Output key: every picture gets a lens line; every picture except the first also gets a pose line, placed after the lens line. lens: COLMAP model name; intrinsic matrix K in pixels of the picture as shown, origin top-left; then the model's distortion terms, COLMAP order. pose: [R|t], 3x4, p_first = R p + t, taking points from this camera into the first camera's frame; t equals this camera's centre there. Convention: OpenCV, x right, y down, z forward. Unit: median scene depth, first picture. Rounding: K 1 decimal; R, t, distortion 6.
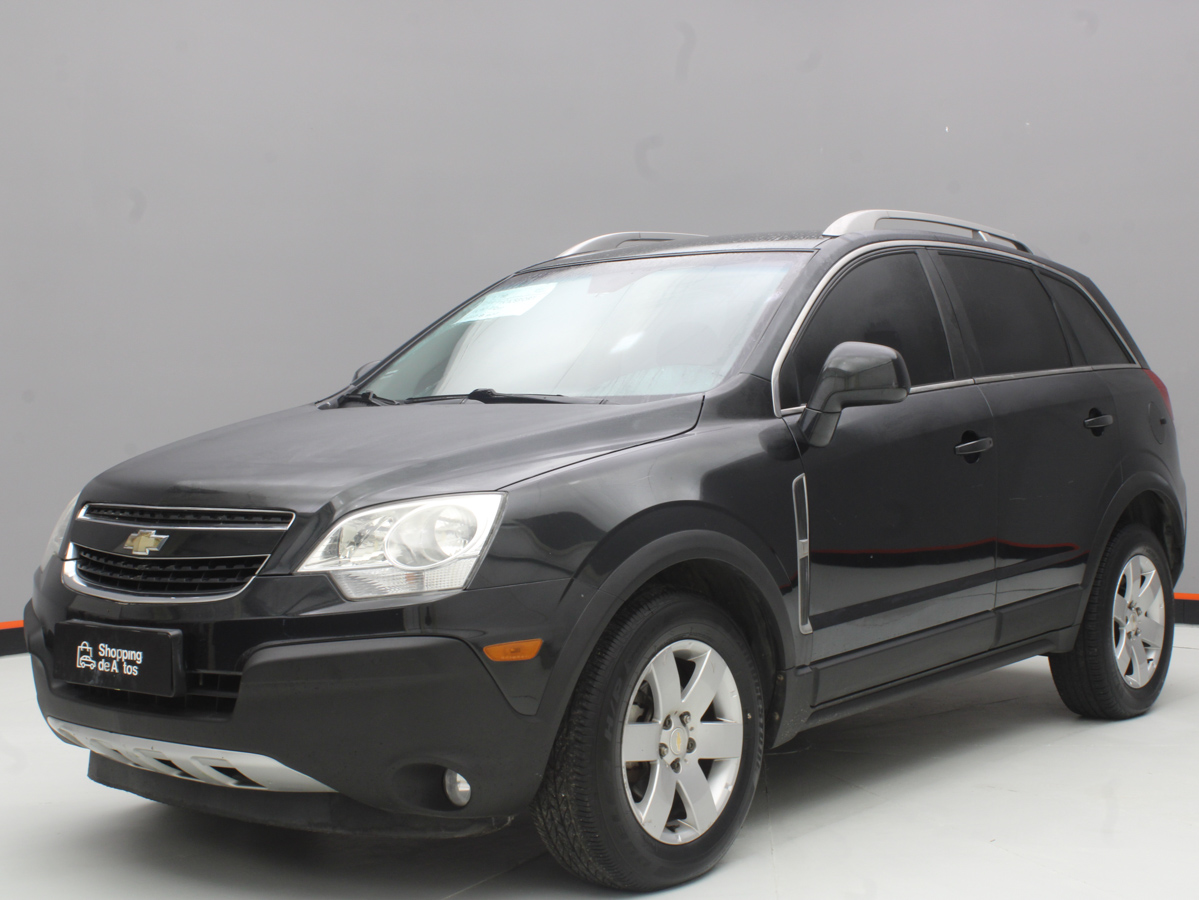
lens RADIAL K [[1681.9, 0, 599.5], [0, 1681.9, 450.0], [0, 0, 1]] dist [-0.026566, -0.044781]
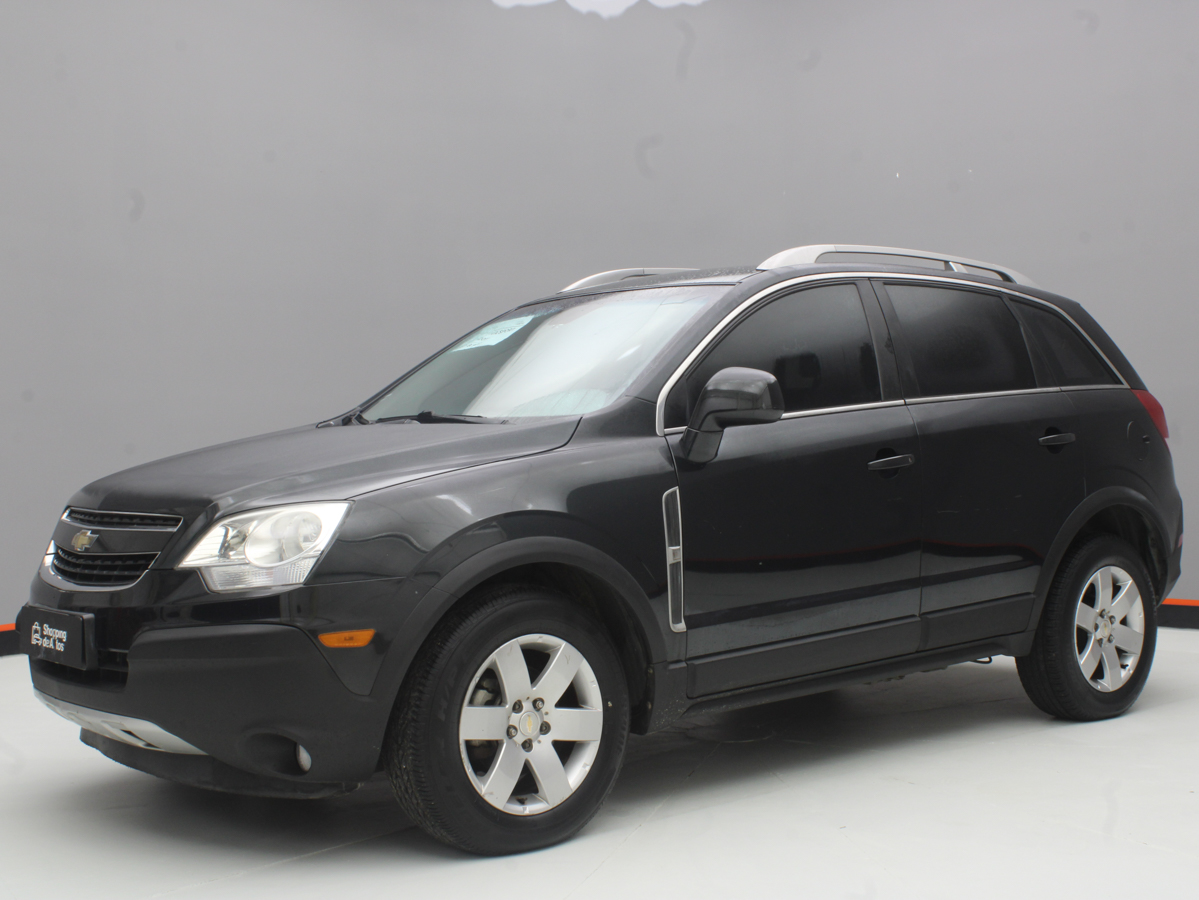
lens RADIAL K [[1530.2, 0, 599.5], [0, 1530.2, 450.0], [0, 0, 1]] dist [-0.072154, 0.069970]
pose [[0.982952, 0.002158, -0.183849, 0.287331], [-0.003725, 0.999960, -0.008180, -0.001960], [0.183824, 0.008725, 0.982920, 0.002508]]
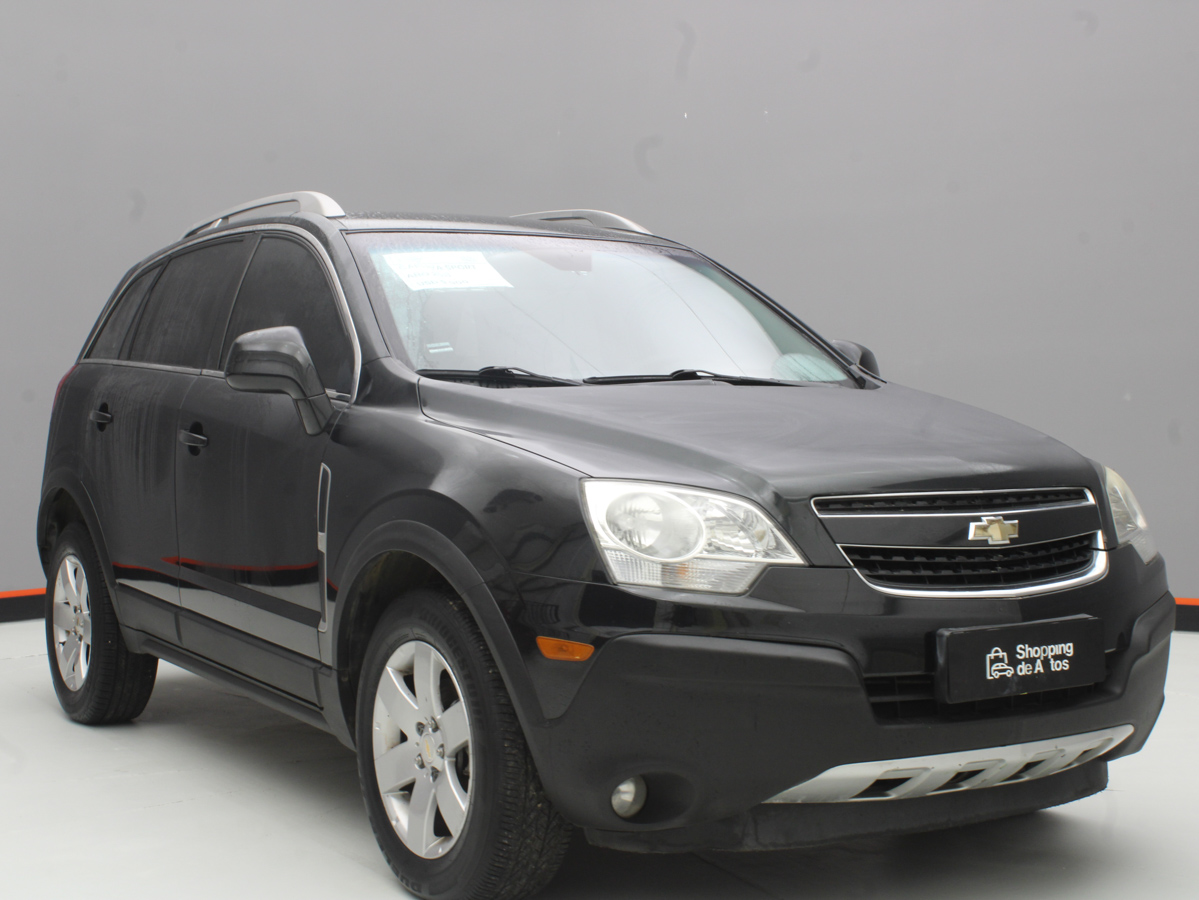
lens RADIAL K [[1734.2, 0, 599.5], [0, 1734.2, 450.0], [0, 0, 1]] dist [-0.016475, -0.009701]
pose [[0.338315, -0.011241, 0.940966, -1.207943], [0.020778, 0.999774, 0.004473, 0.003325], [-0.940803, 0.018038, 0.338472, 0.877144]]
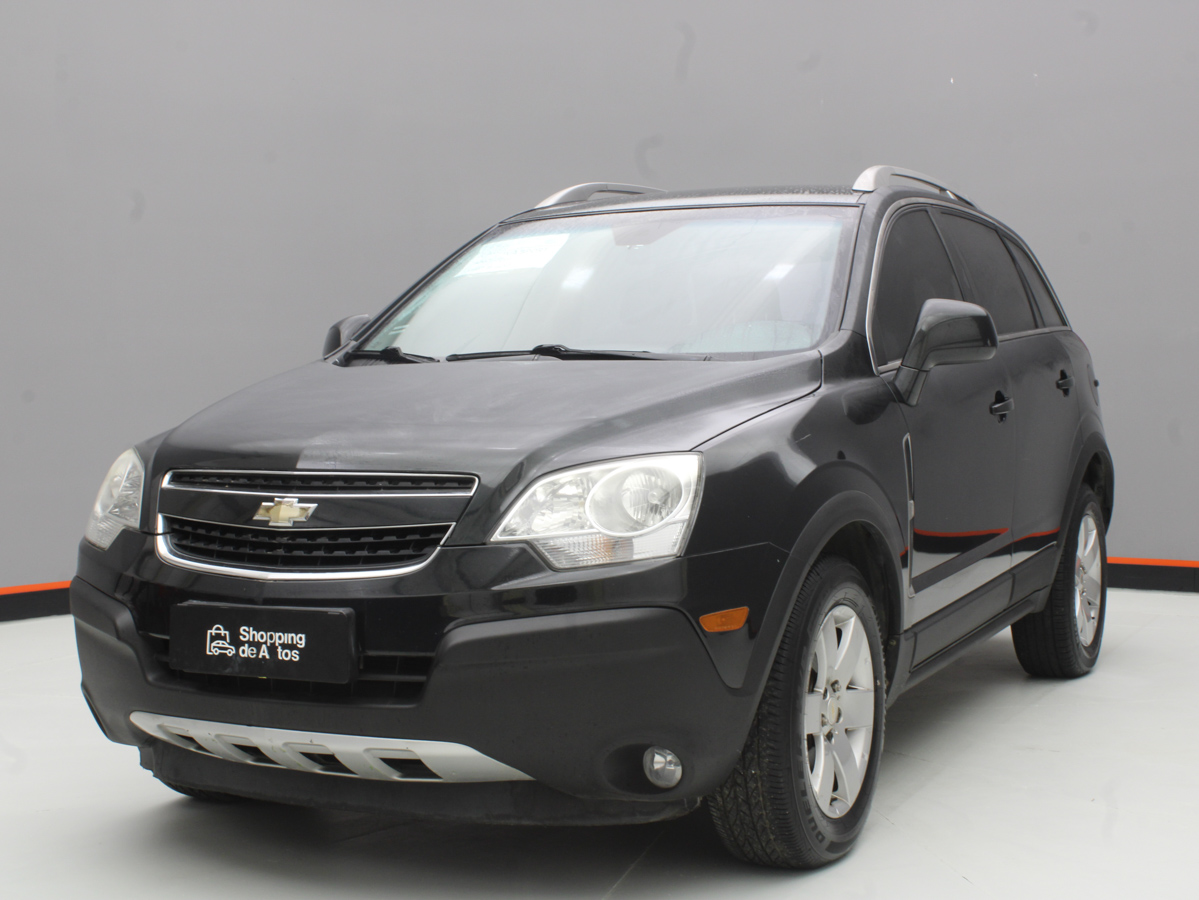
lens RADIAL K [[1734.2, 0, 599.5], [0, 1734.2, 450.0], [0, 0, 1]] dist [-0.016475, -0.009701]
pose [[0.976768, -0.006490, 0.214202, -0.302055], [0.002680, 0.999833, 0.018073, 0.005736], [-0.214283, -0.017080, 0.976622, 0.063640]]
